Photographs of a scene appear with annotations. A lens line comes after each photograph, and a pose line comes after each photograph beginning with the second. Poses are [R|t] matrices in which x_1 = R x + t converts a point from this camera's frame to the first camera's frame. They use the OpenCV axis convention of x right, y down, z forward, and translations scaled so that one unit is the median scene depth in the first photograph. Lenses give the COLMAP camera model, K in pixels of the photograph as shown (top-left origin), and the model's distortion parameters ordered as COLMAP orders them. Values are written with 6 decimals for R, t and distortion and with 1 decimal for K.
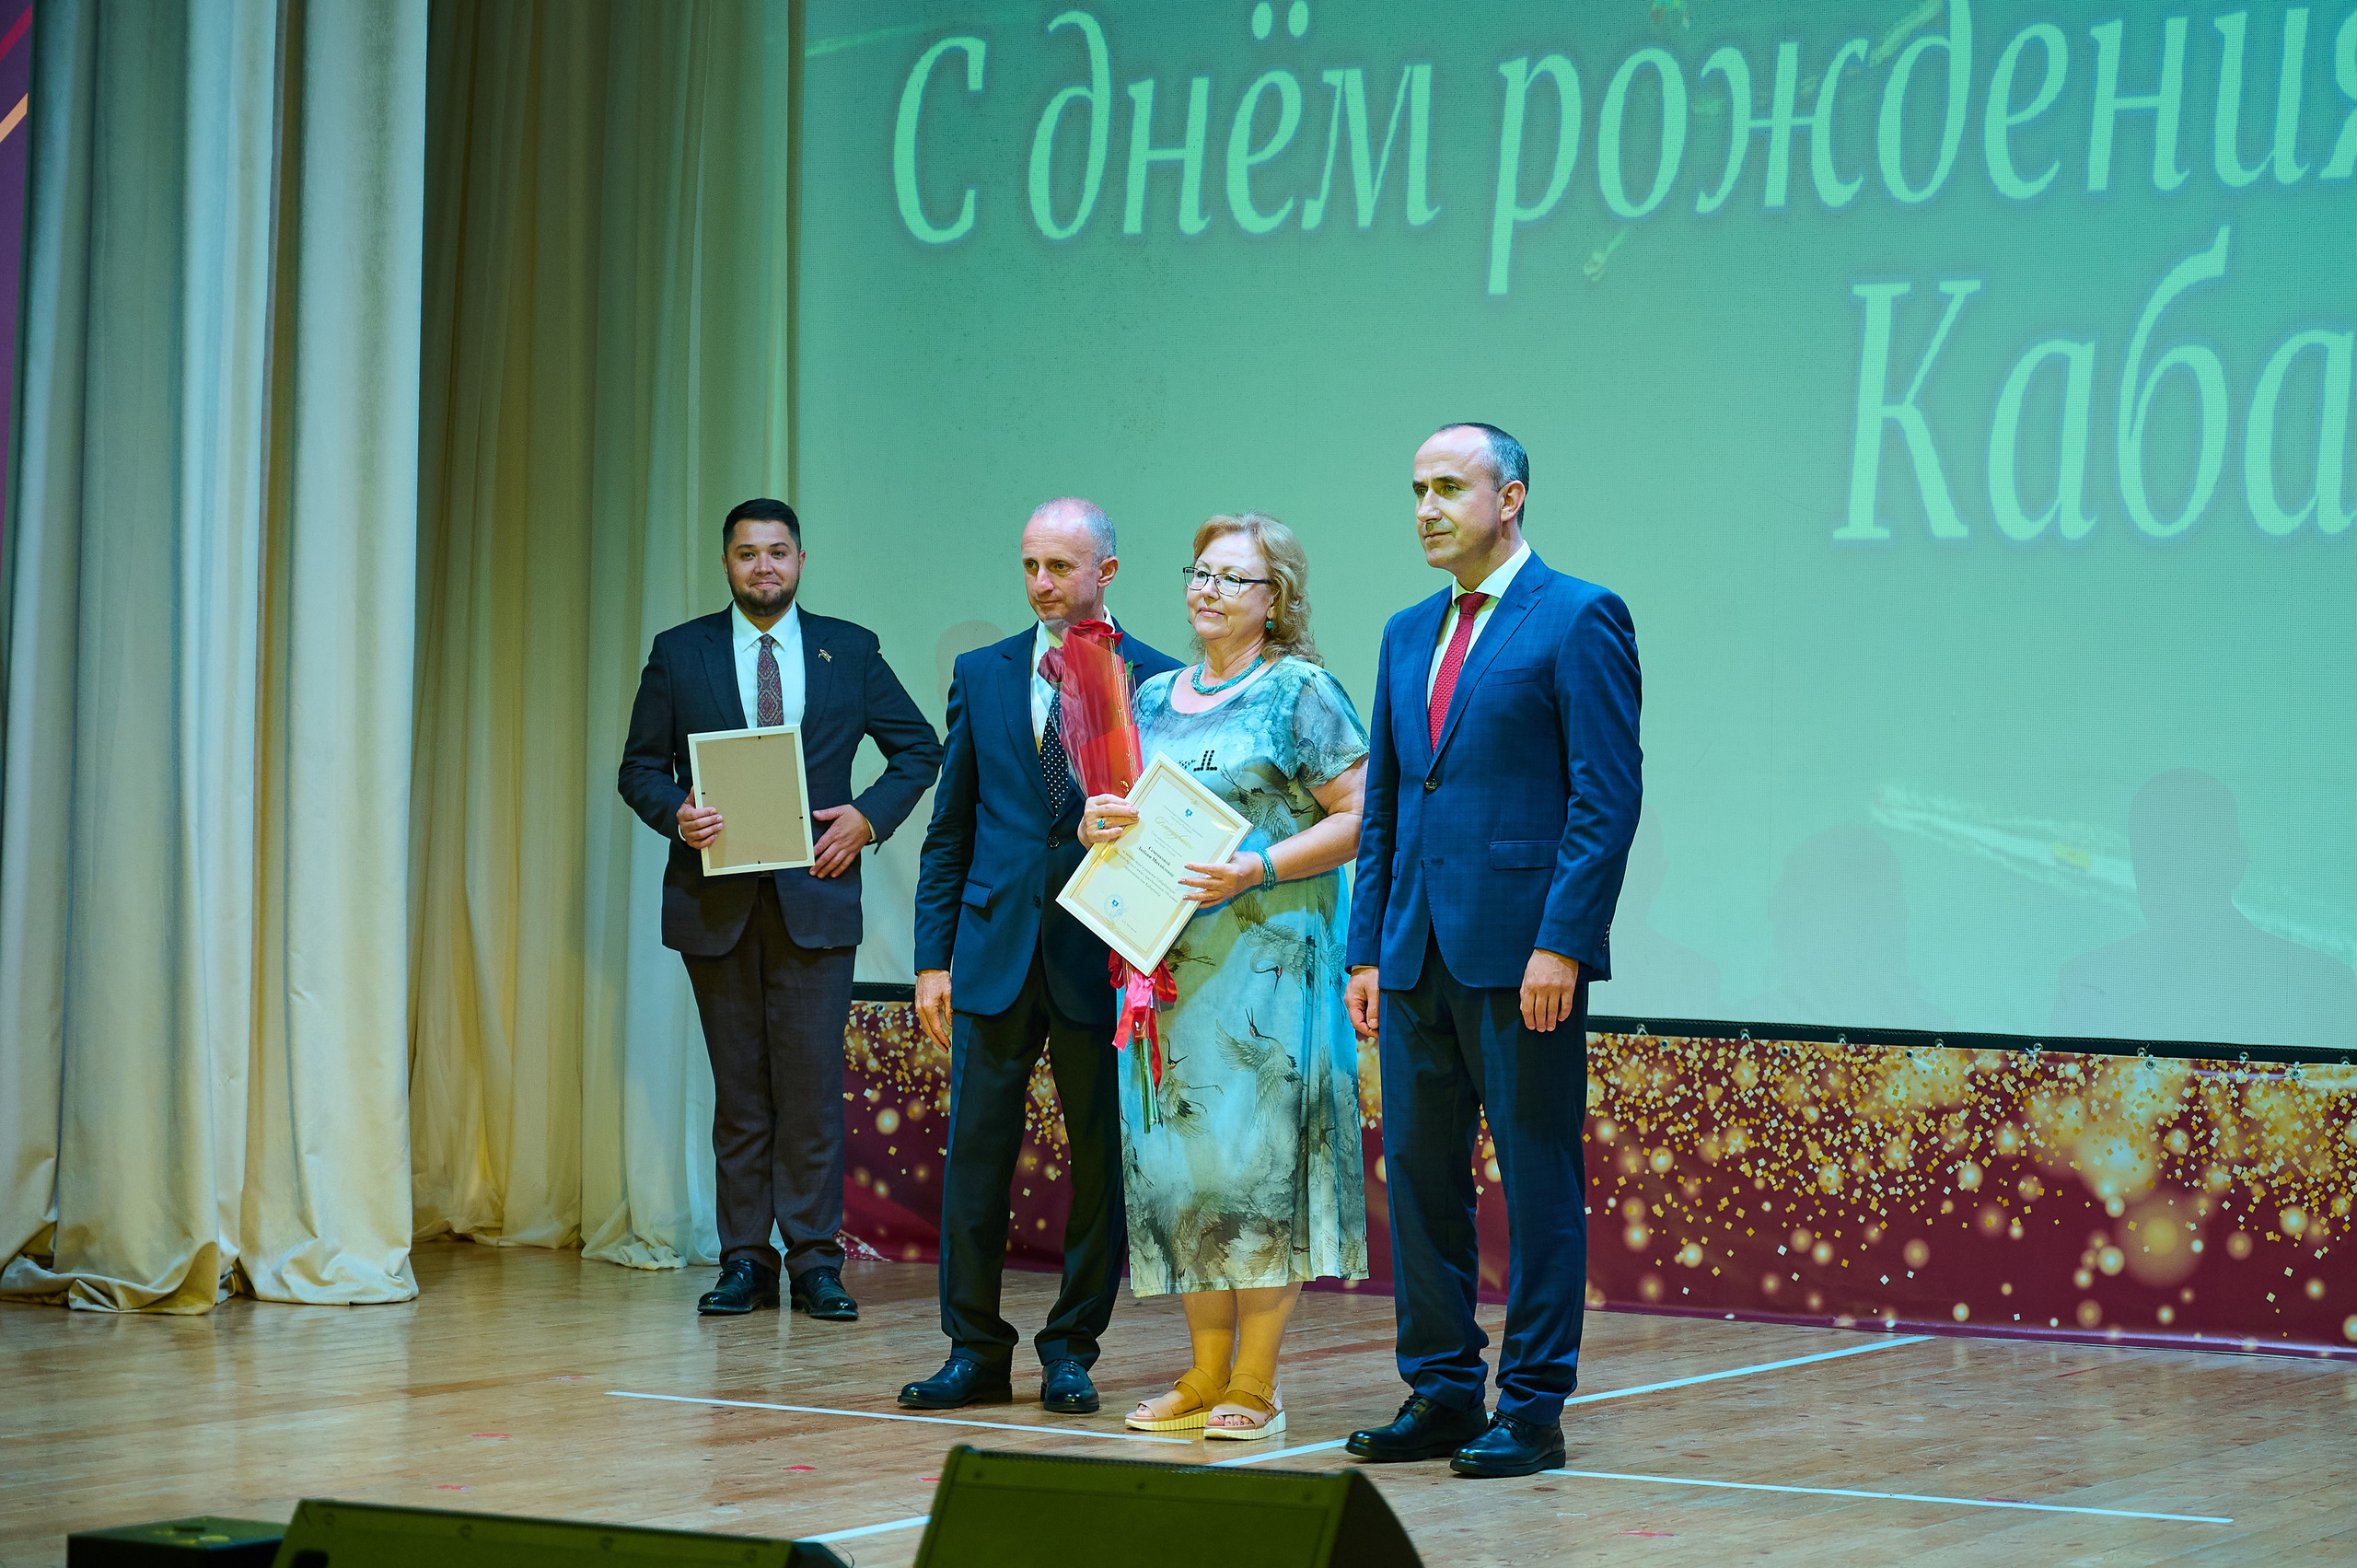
lens RADIAL K [[5152.2, 0, 1396.6], [0, 5152.2, 746.4], [0, 0, 1]] dist [-0.029786, 0.002879]
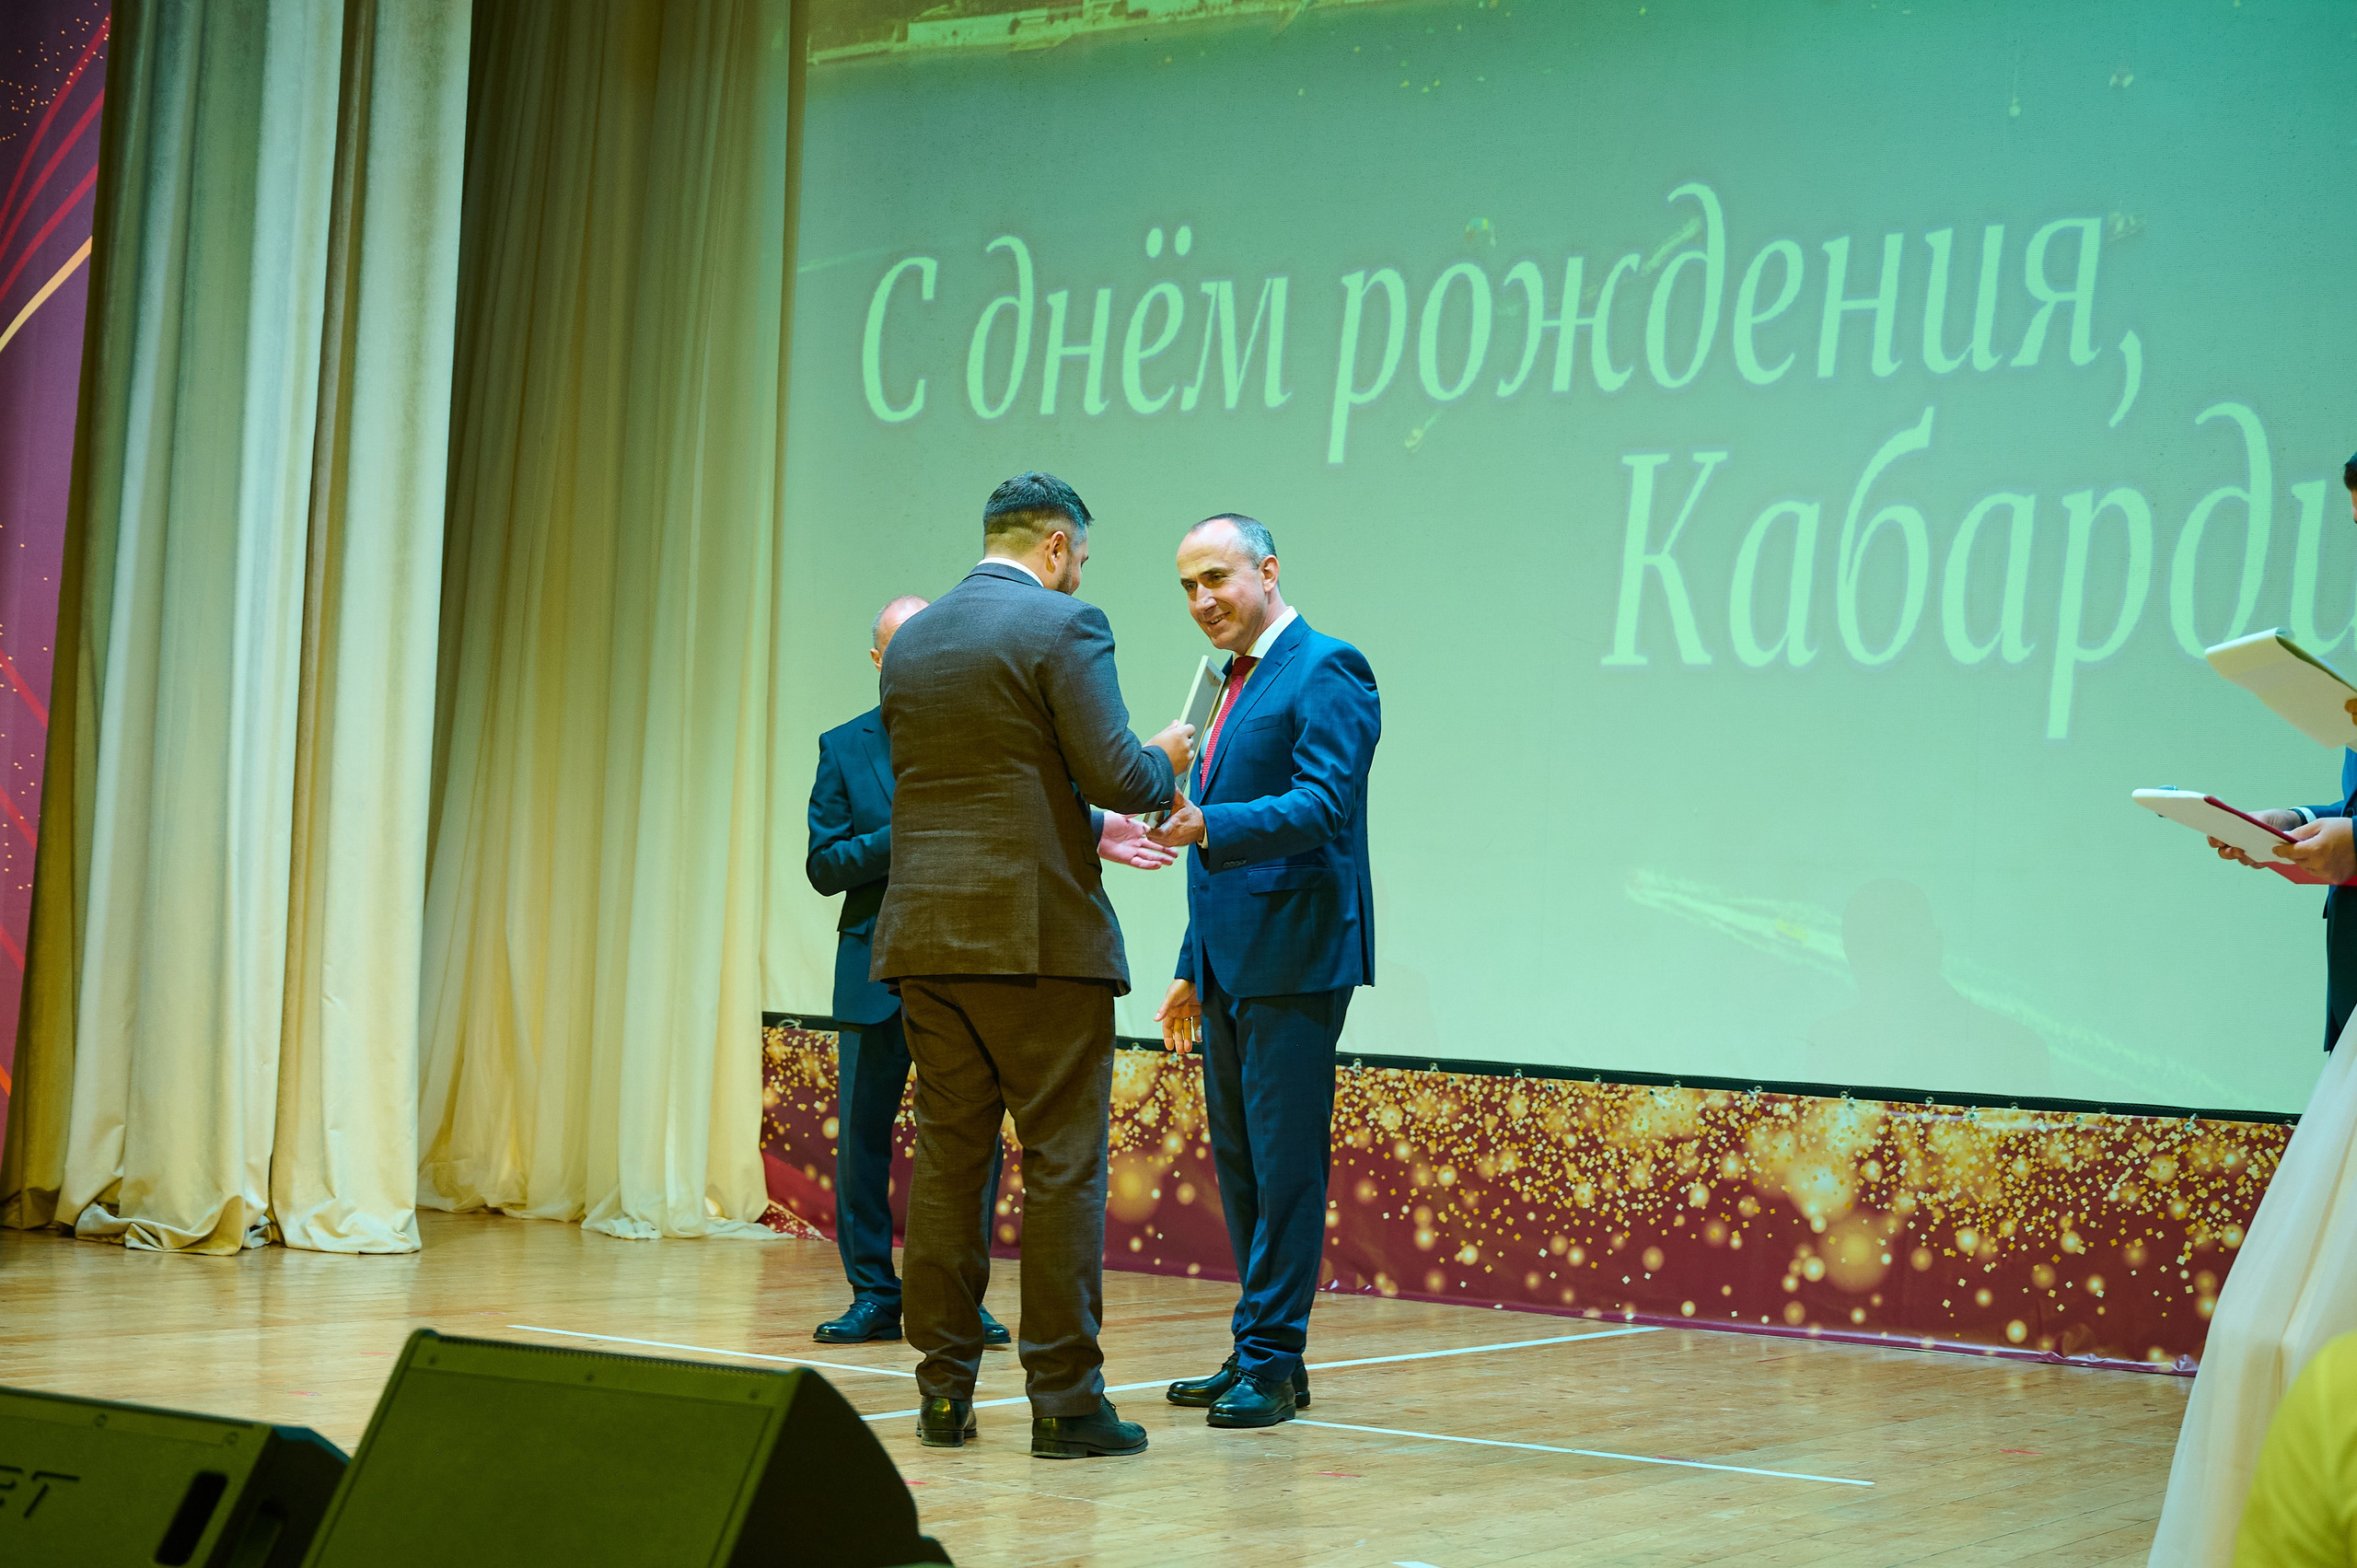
lens RADIAL K [[3659.5, 0, 1171.0], [0, 3659.5, 836.4], [0, 0, 1]] dist [-0.049086, -0.021549]
pose [[0.997656, 0.028016, -0.062435, 0.039028], [-0.029569, 0.999272, -0.024099, 0.023784], [0.061714, 0.025889, 0.997758, 0.139228]]
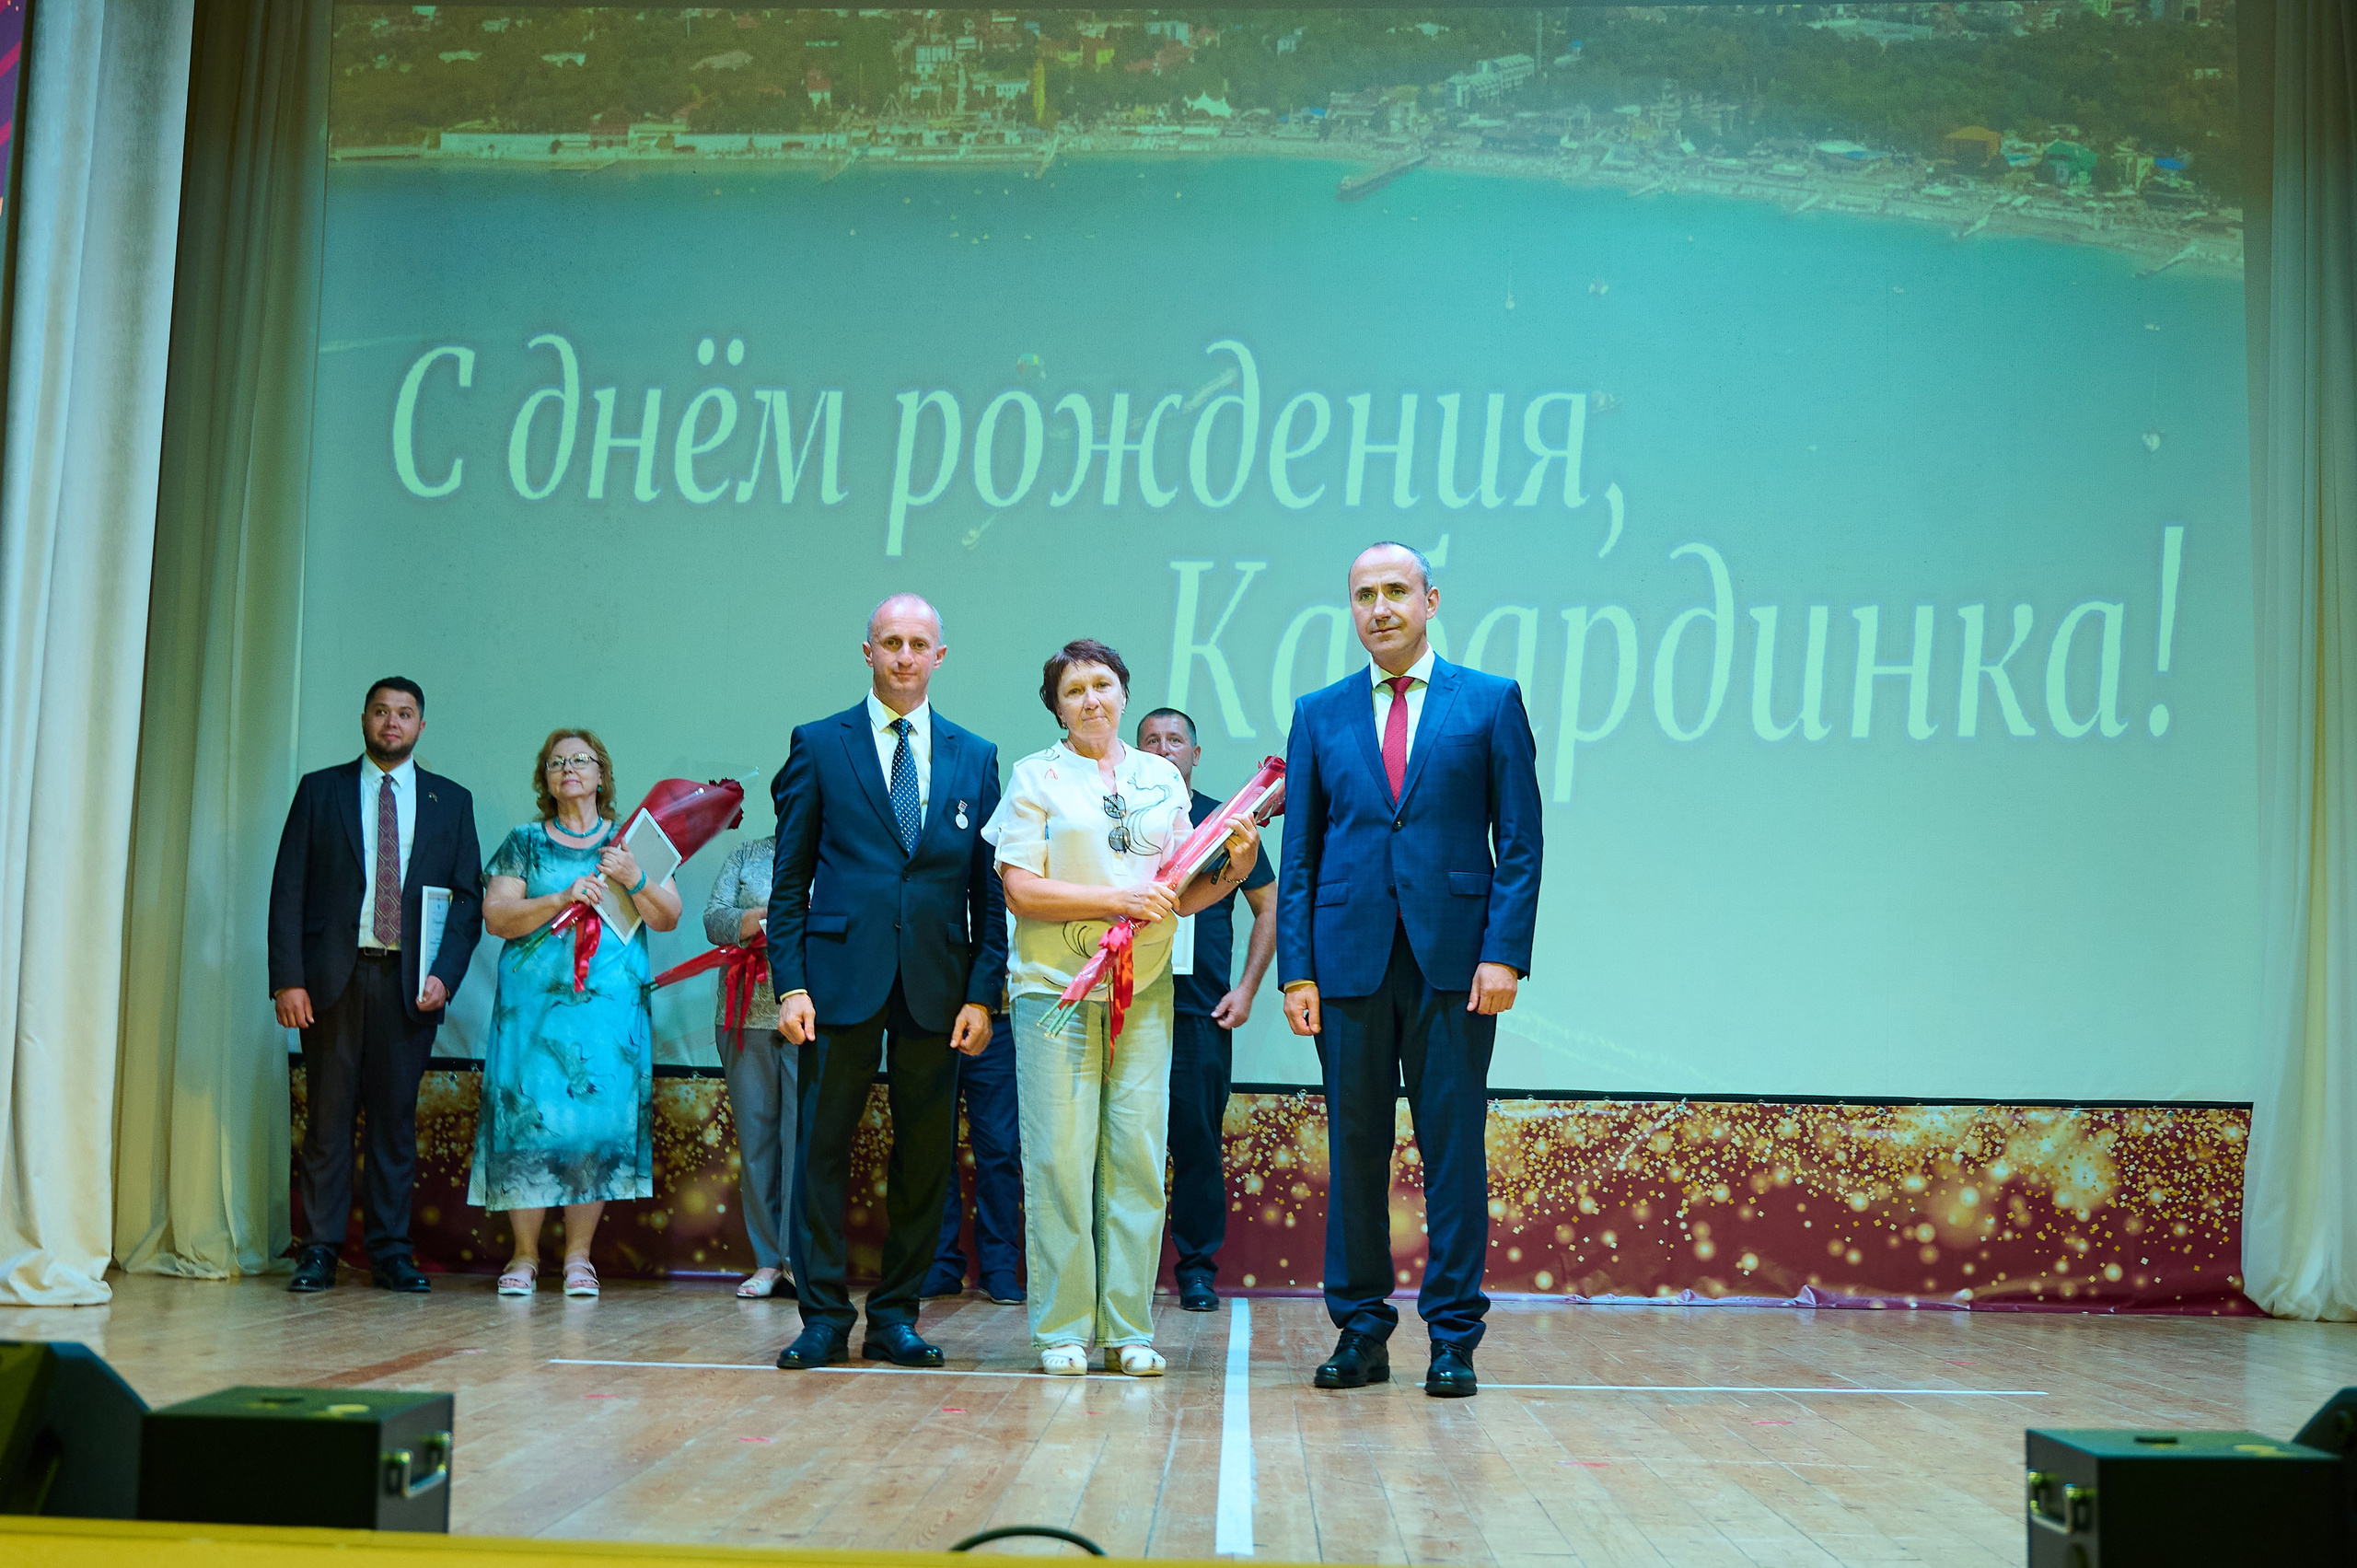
lens RADIAL K [[2608.3, 0, 1192.1], [0, 2608.3, 757.8], [0, 0, 1]] dist [-0.047503, -0.013498]
pose [[0.898716, 0.048086, 0.435887, -0.222009], [-0.010326, 0.996015, -0.088589, 0.029782], [-0.438410, 0.075115, 0.895631, 0.349844]]
